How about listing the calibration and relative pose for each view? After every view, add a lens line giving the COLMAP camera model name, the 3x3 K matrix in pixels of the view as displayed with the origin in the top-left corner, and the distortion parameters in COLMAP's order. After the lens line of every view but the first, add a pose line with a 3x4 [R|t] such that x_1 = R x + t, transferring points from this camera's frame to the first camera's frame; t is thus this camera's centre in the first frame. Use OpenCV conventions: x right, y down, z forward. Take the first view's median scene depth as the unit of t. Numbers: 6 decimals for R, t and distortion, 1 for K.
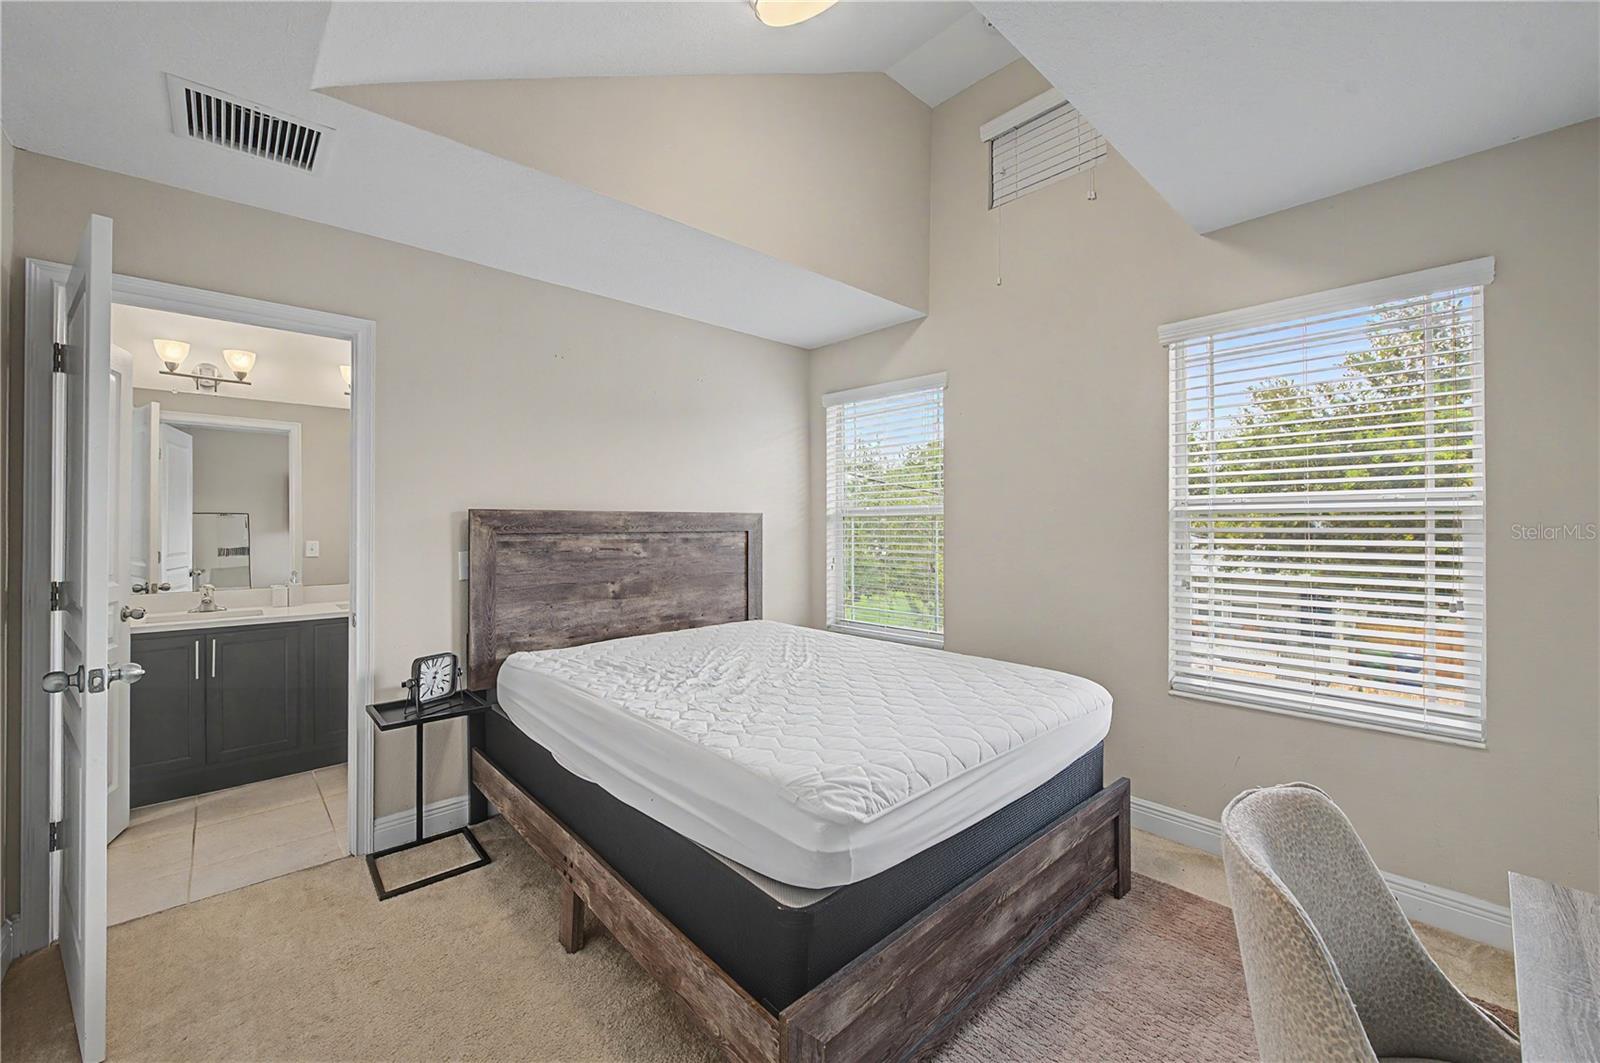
lens RADIAL K [[631.6, 0, 801.7], [0, 631.6, 528.9], [0, 0, 1]] dist [-0.000907, -0.001026]
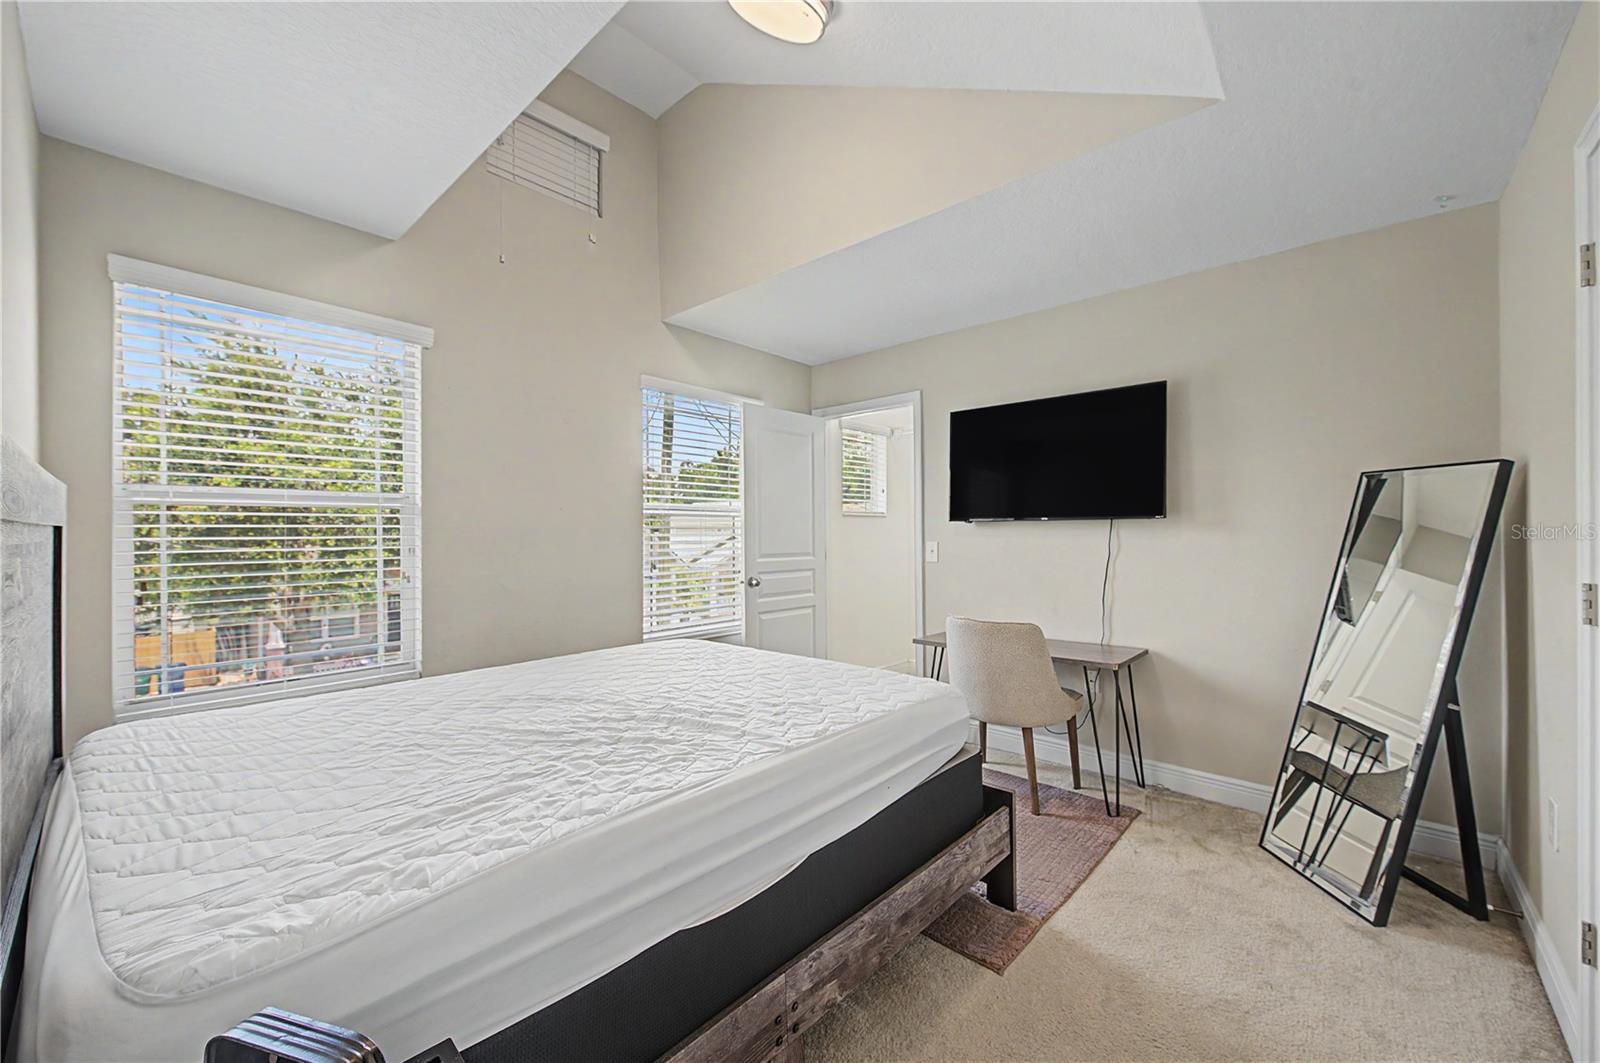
lens RADIAL K [[631.6, 0, 801.7], [0, 631.6, 528.9], [0, 0, 1]] dist [-0.000907, -0.001026]
pose [[-0.088160, -0.009064, 0.996065, -1.208432], [0.008827, 0.999912, 0.009881, 0.011521], [-0.996067, 0.009664, -0.088072, 1.216517]]
